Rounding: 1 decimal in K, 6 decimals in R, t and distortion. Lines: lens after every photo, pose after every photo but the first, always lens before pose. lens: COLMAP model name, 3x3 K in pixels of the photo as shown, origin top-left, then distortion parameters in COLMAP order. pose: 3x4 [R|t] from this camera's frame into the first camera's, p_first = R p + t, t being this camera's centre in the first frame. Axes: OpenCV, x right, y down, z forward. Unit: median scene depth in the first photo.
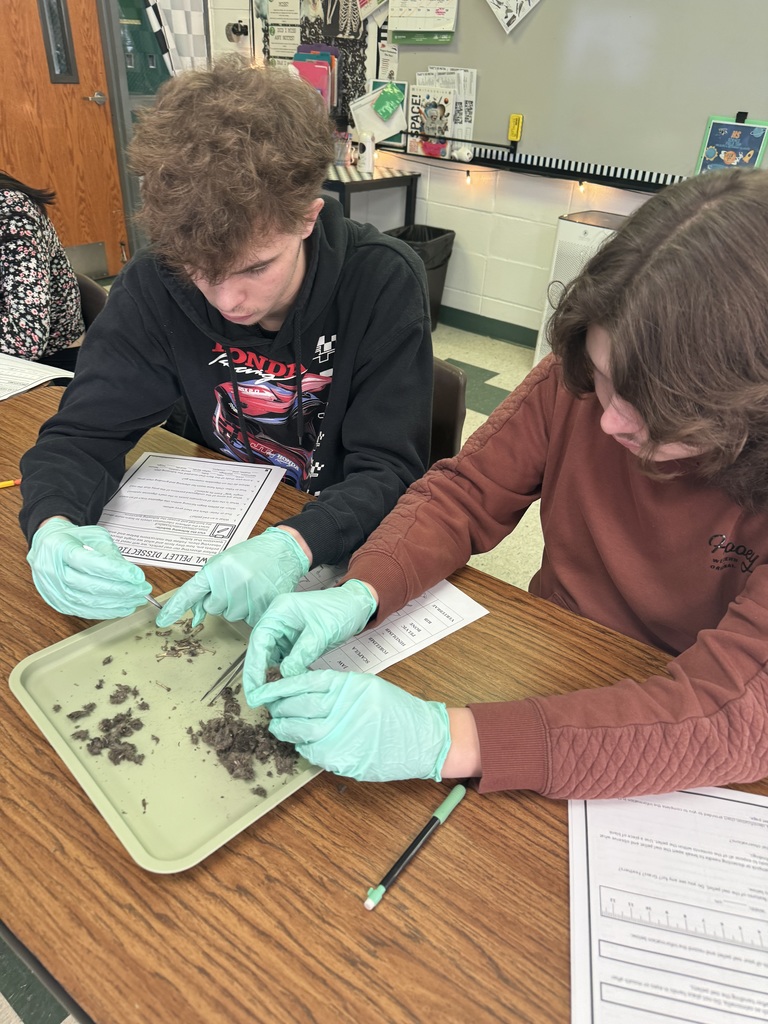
lens RADIAL K [[724.6, 0, 384.0], [0, 724.6, 512.0], [0, 0, 1]] dist [-0.005497, -0.001291]
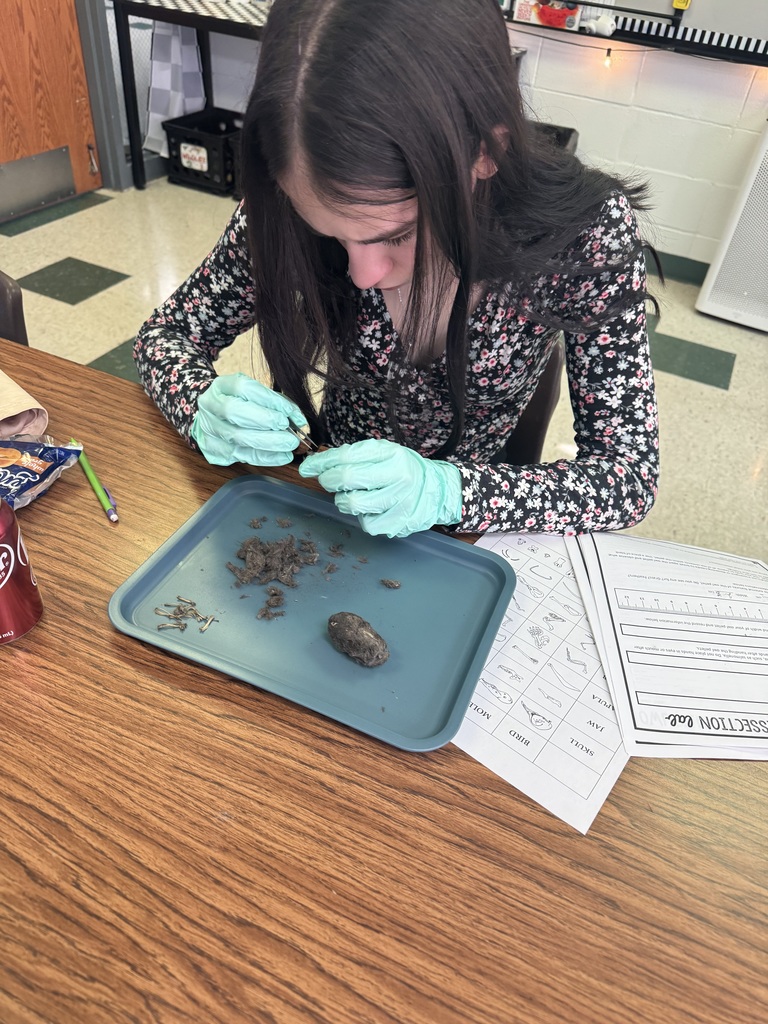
lens RADIAL K [[730.2, 0, 383.1], [0, 730.2, 524.0], [0, 0, 1]] dist [0.001047, -0.009294]
pose [[0.977700, -0.111997, 0.177650, -0.290051], [0.080274, 0.980992, 0.176665, -0.124074], [-0.194059, -0.158465, 0.968106, 0.203500]]
